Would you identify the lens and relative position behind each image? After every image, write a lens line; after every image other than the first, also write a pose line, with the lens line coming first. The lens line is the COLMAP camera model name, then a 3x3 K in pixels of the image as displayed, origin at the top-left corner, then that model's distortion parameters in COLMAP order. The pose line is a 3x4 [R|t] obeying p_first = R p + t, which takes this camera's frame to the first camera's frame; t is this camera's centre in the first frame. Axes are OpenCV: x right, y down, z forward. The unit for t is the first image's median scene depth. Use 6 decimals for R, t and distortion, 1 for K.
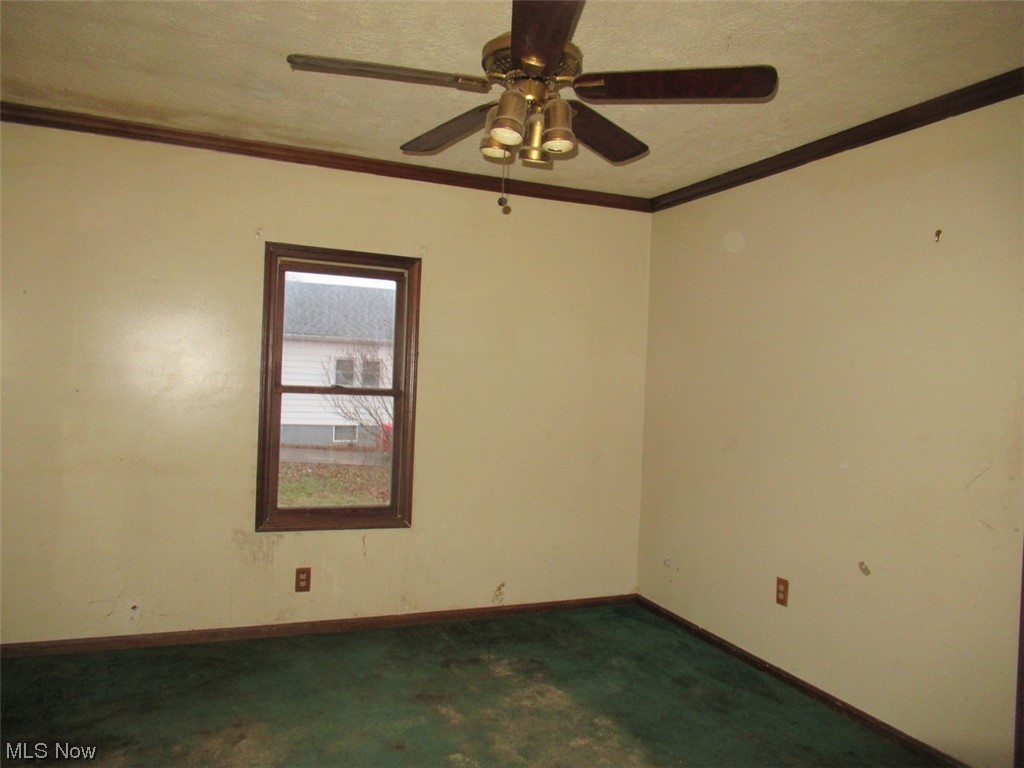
lens RADIAL K [[736.4, 0, 512.0], [0, 736.4, 384.0], [0, 0, 1]] dist [-0.002285, 0.000954]
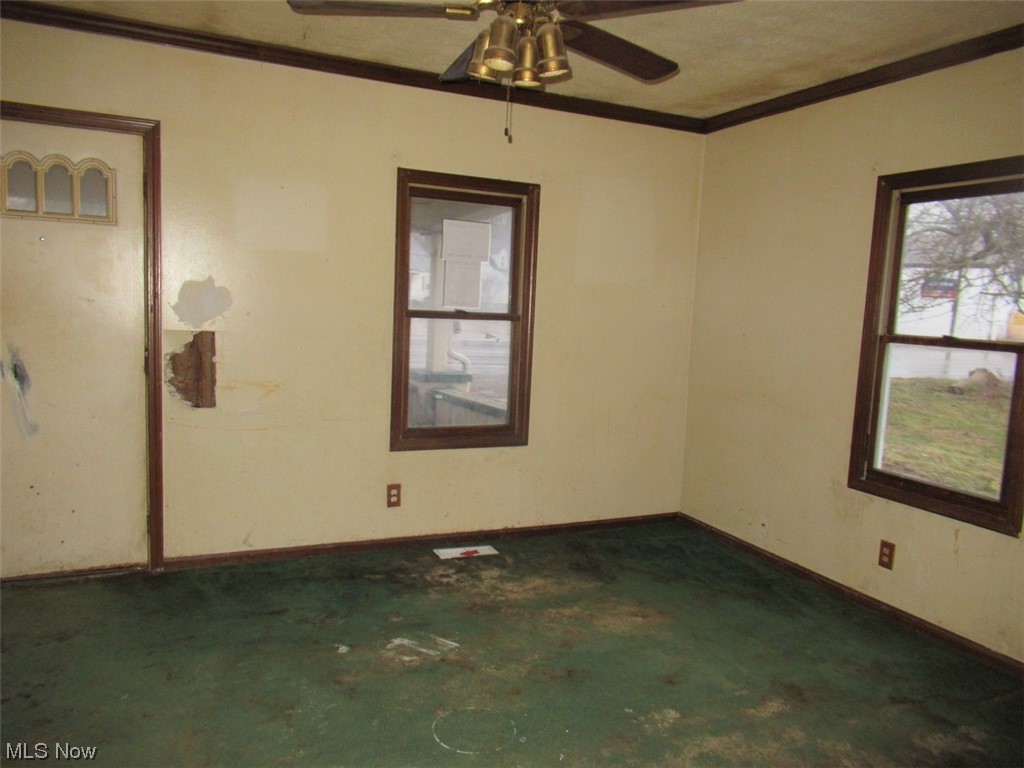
lens RADIAL K [[736.4, 0, 512.0], [0, 736.4, 384.0], [0, 0, 1]] dist [-0.002285, 0.000954]
pose [[0.072396, 0.072995, -0.994701, 0.665054], [-0.045470, 0.996523, 0.069819, 0.024152], [0.996339, 0.040174, 0.075463, 0.577343]]
